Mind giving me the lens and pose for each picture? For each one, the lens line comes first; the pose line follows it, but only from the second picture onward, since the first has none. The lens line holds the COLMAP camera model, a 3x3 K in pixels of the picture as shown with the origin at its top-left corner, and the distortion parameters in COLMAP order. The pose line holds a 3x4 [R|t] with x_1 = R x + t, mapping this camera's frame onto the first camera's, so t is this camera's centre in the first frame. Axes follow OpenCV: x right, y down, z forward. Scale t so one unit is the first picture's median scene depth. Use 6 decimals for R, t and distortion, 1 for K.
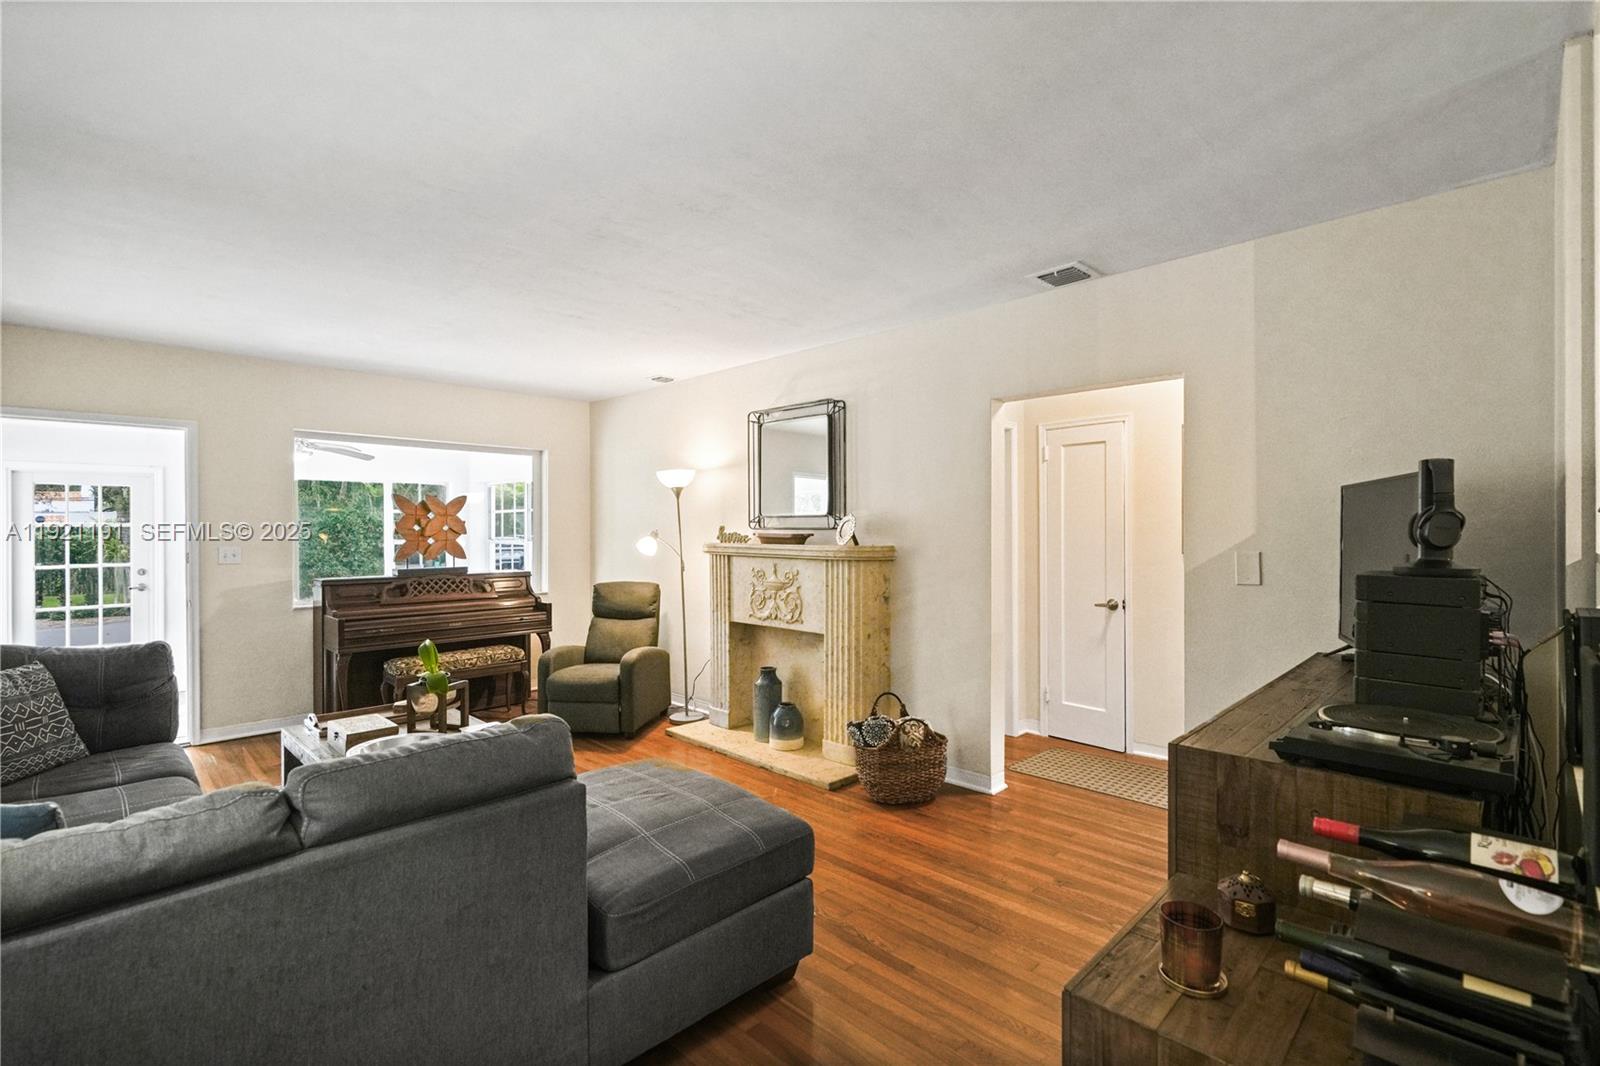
lens RADIAL K [[732.8, 0, 805.6], [0, 732.8, 524.9], [0, 0, 1]] dist [-0.003314, -0.000448]
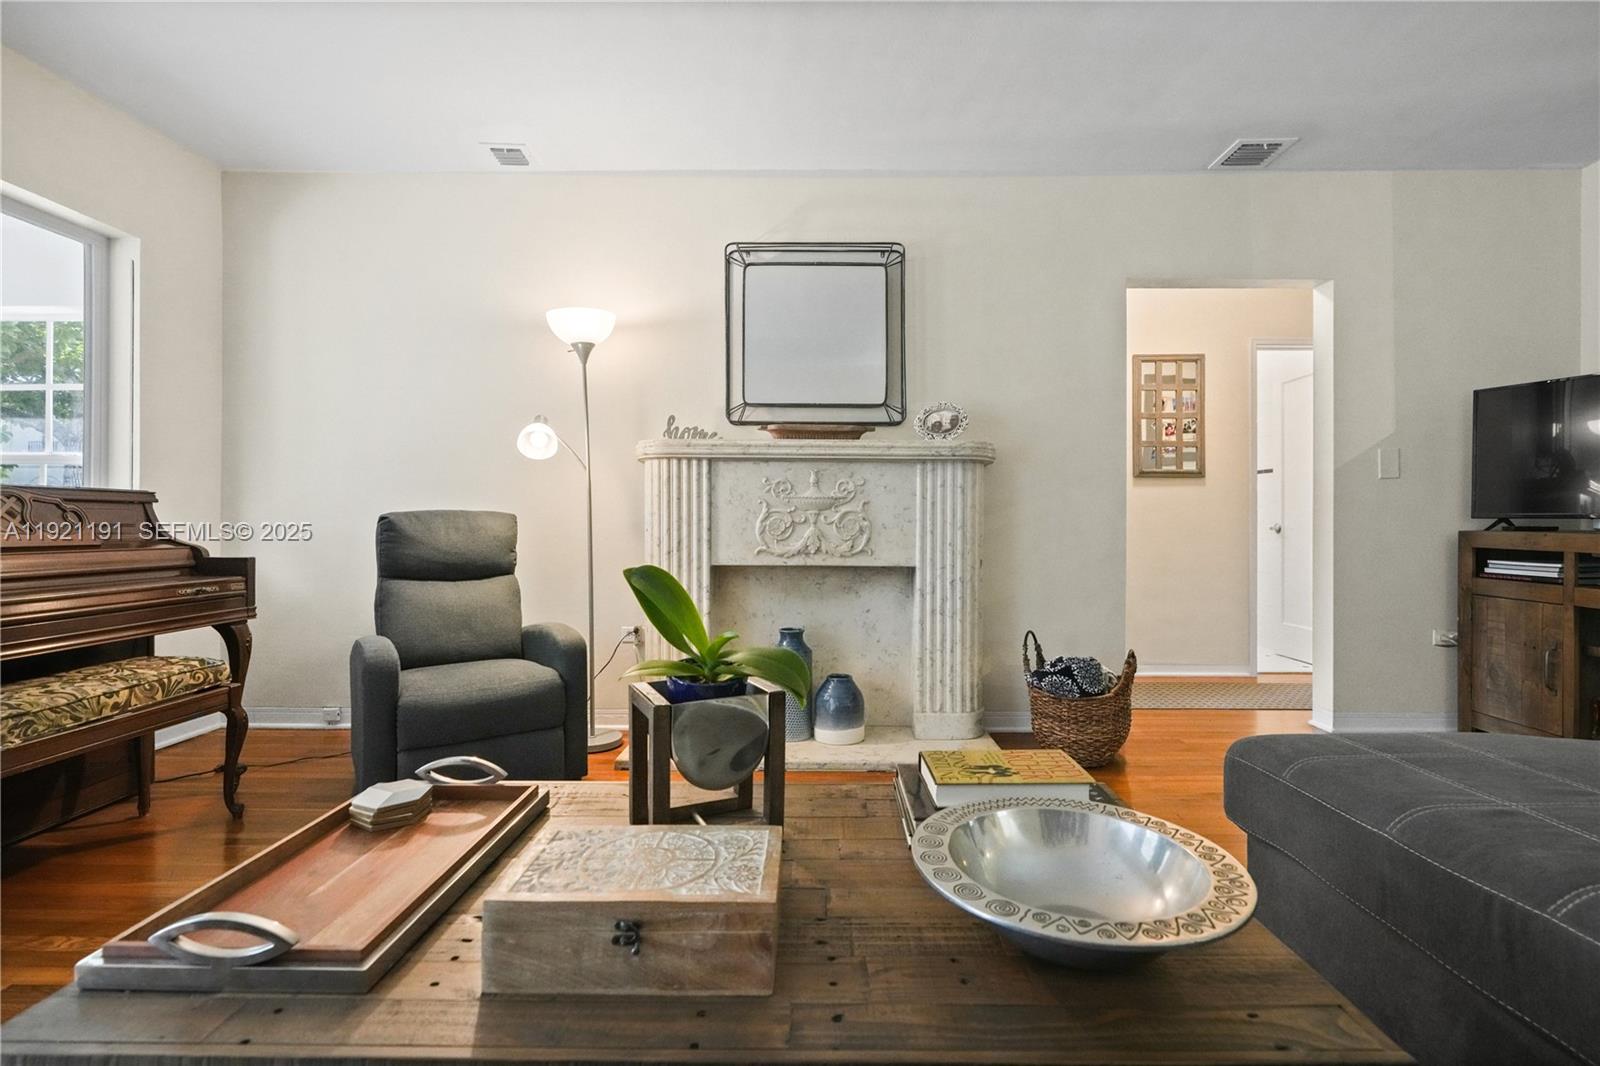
lens RADIAL K [[732.8, 0, 805.6], [0, 732.8, 524.9], [0, 0, 1]] dist [-0.003314, -0.000448]
pose [[0.717656, 0.007532, 0.696357, -0.501883], [-0.009279, 0.999956, -0.001252, 0.101190], [-0.696336, -0.005563, 0.717694, 0.513504]]
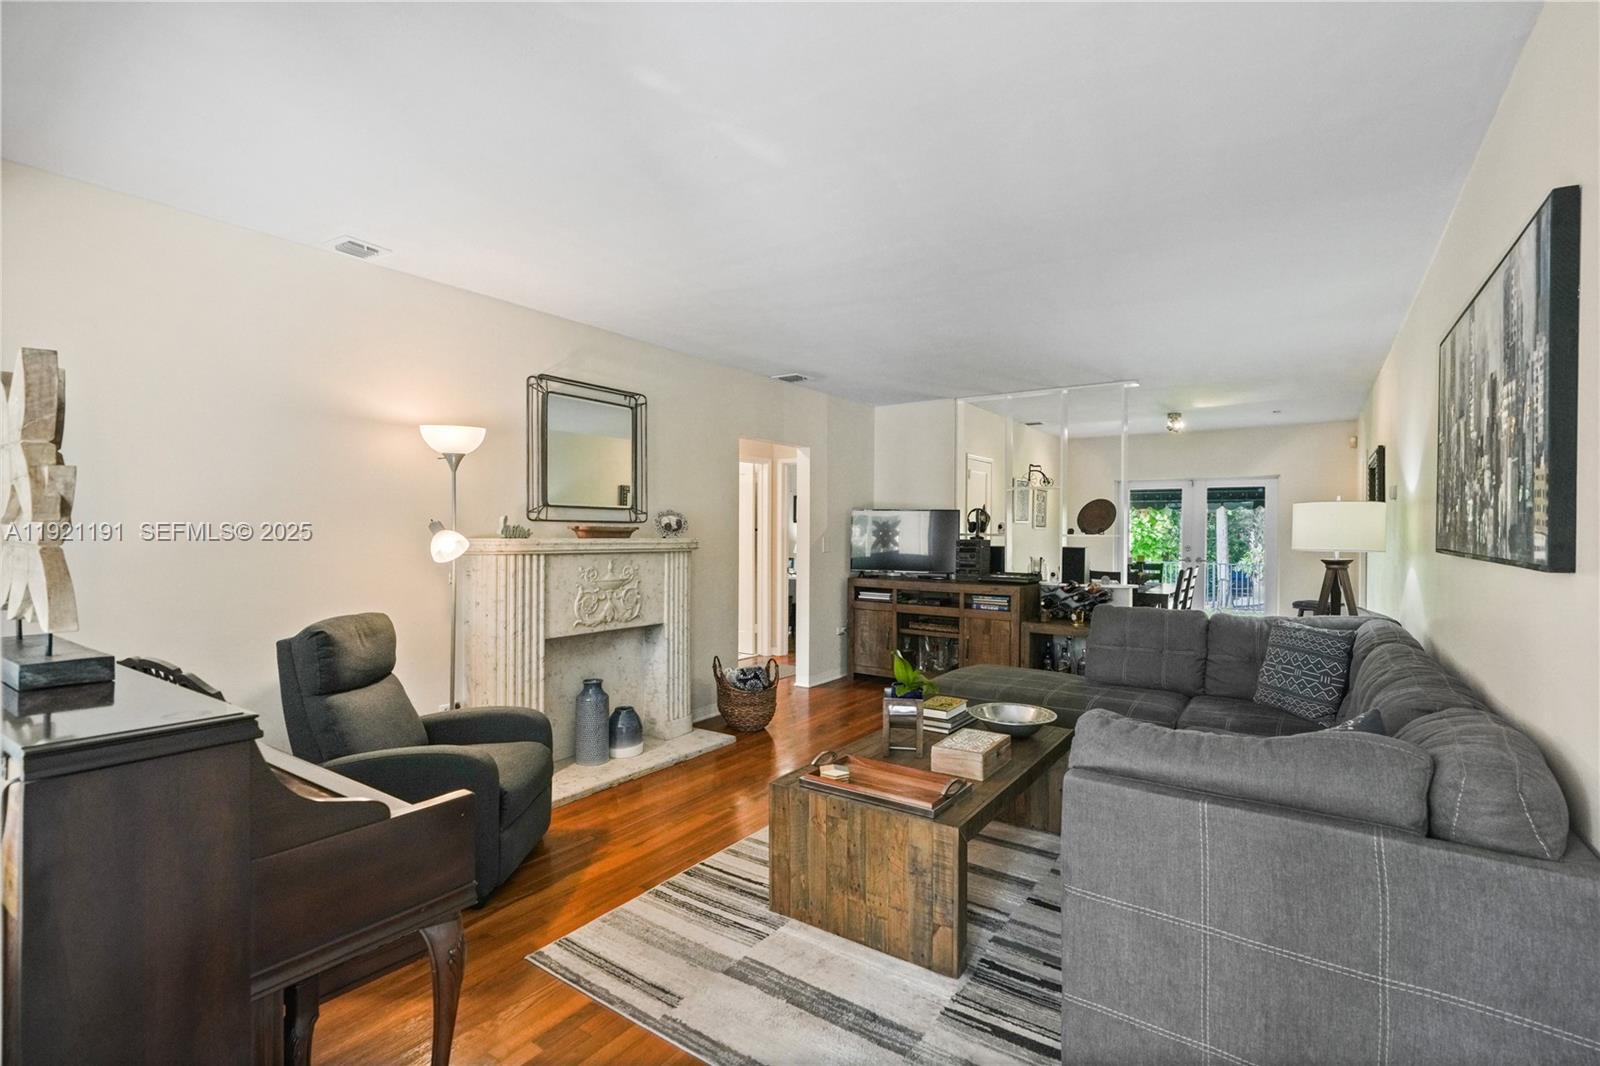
lens RADIAL K [[731.9, 0, 805.8], [0, 731.9, 535.3], [0, 0, 1]] dist [-0.001325, -0.000155]
pose [[-0.173401, -0.000120, 0.984851, -0.950979], [-0.006564, 0.999978, -0.001034, 0.021144], [-0.984829, -0.006644, -0.173398, 0.898365]]
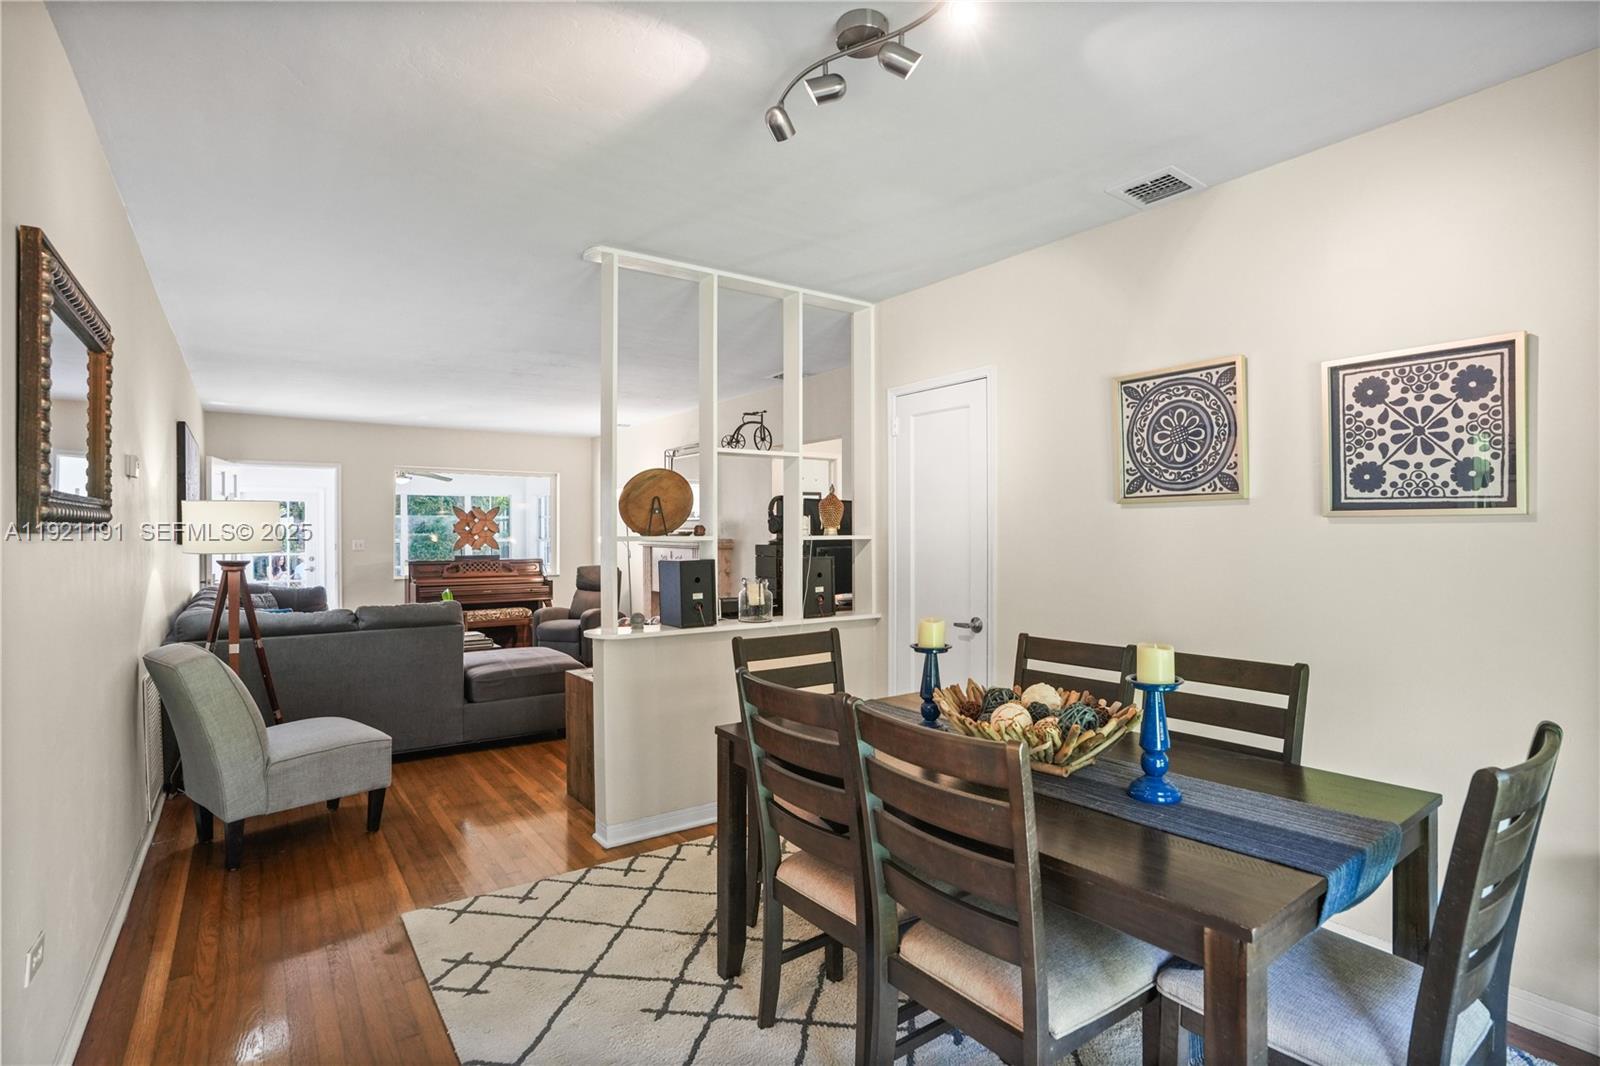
lens RADIAL K [[790.5, 0, 800.0], [0, 790.5, 533.0], [0, 0, 1]] dist [-0.043731, 0.000181]
pose [[0.984799, -0.000276, -0.173698, 0.490679], [0.001416, 0.999978, 0.006441, 0.004738], [0.173692, -0.006589, 0.984778, -0.546117]]
